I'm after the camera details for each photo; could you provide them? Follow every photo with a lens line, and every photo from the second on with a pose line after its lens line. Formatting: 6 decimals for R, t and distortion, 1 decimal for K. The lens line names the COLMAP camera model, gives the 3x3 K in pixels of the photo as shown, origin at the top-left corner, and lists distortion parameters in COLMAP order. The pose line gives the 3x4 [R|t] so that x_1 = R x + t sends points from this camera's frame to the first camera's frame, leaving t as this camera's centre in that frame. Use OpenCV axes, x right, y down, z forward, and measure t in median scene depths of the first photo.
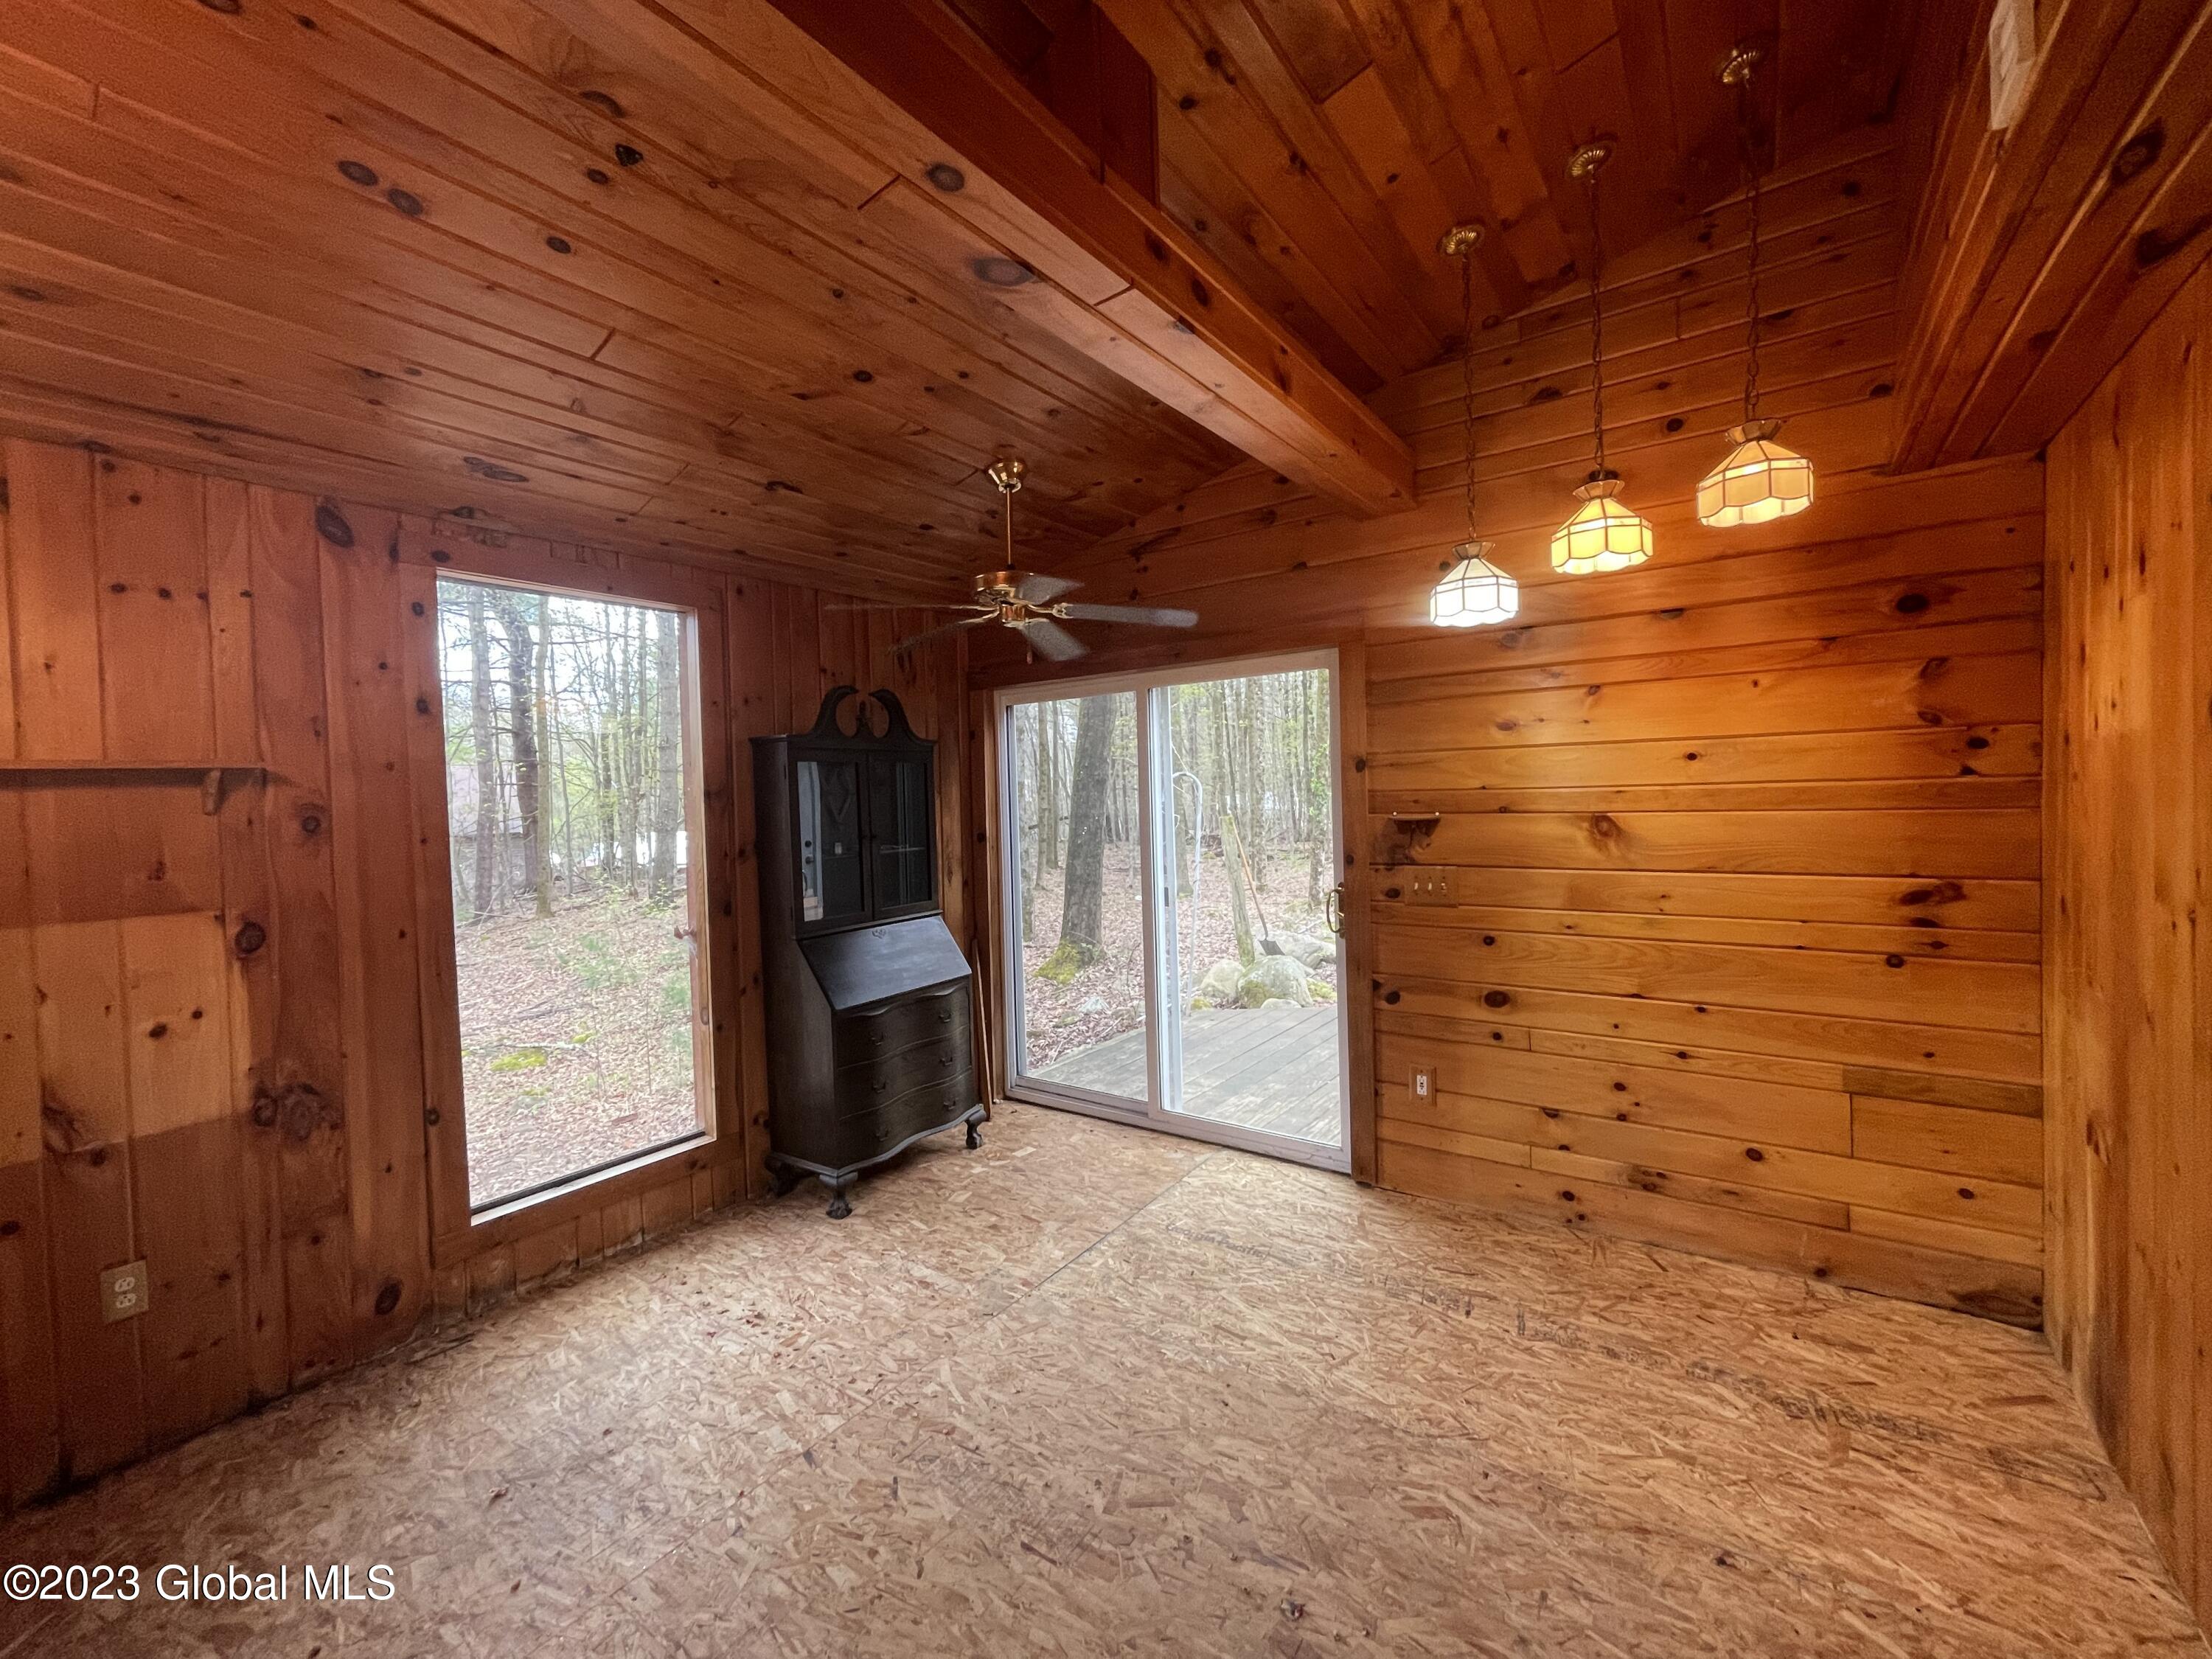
lens RADIAL K [[893.5, 0, 1108.3], [0, 893.5, 818.8], [0, 0, 1]] dist [-0.001651, -0.000200]
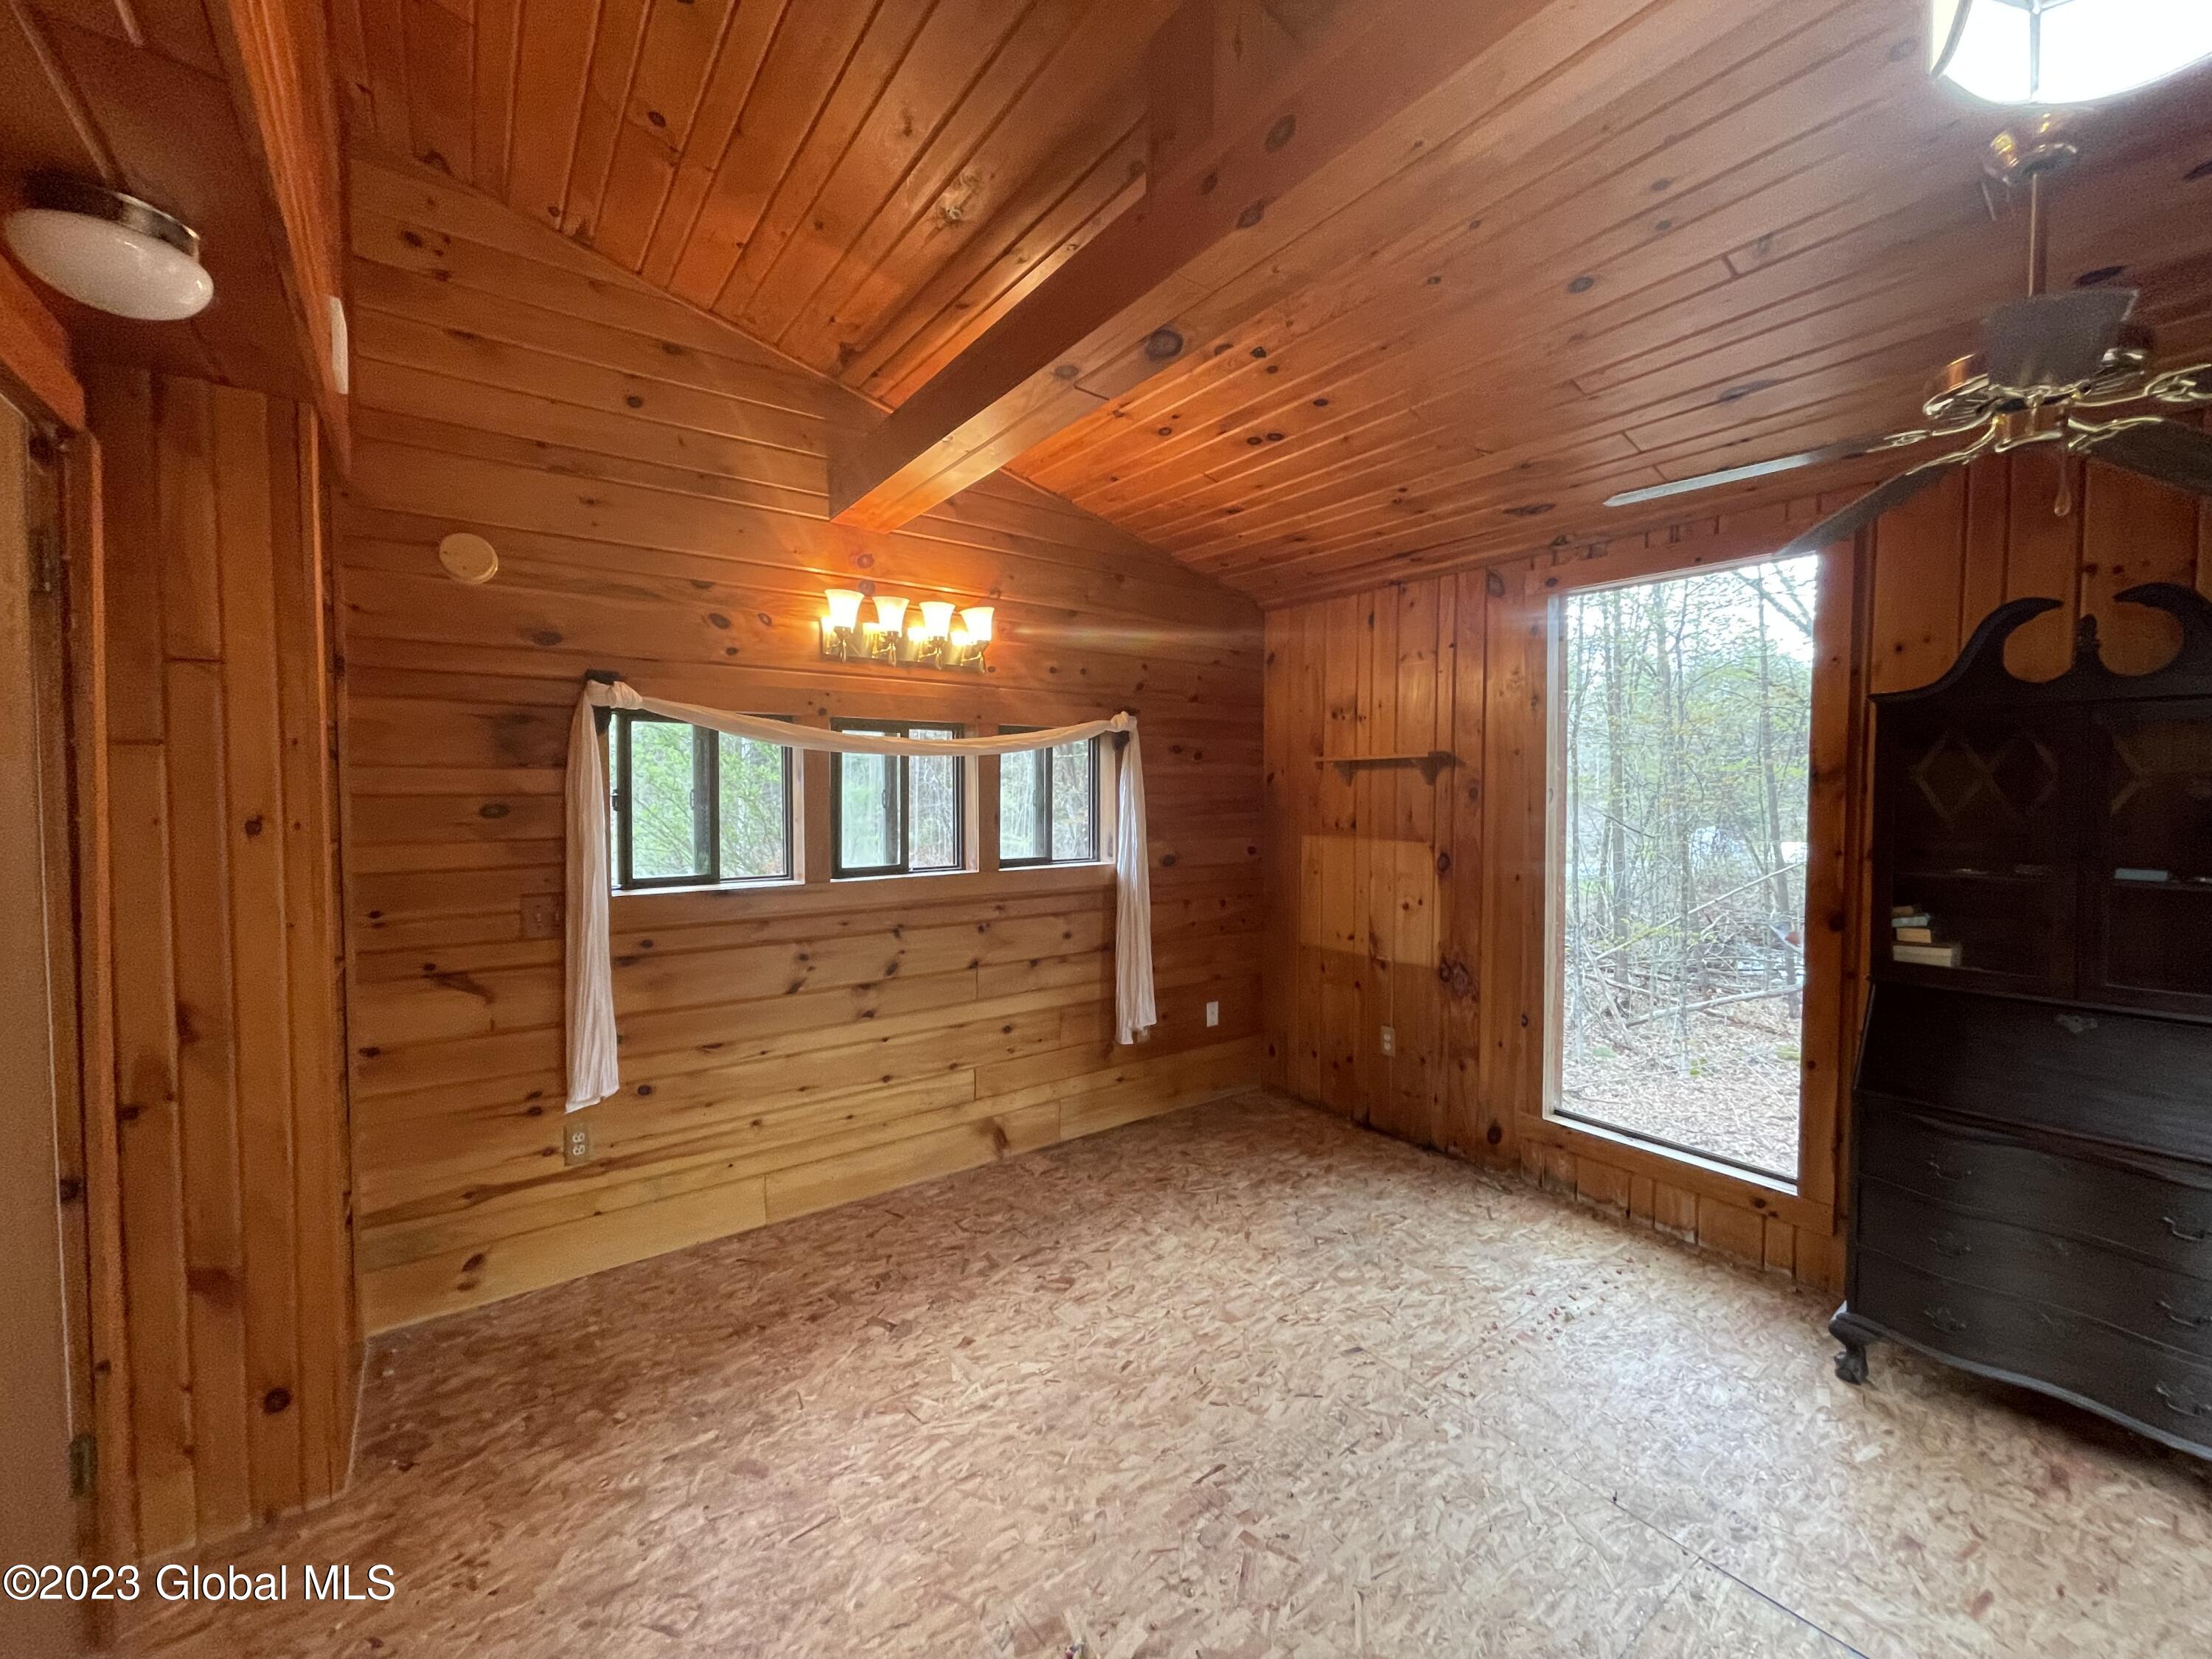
lens RADIAL K [[893.5, 0, 1108.6], [0, 893.5, 820.4], [0, 0, 1]] dist [-0.001651, -0.000200]
pose [[-0.309922, 0.065973, -0.948470, 0.719667], [-0.016946, 0.997048, 0.074889, -0.050360], [0.950611, 0.039283, -0.307889, 0.892051]]
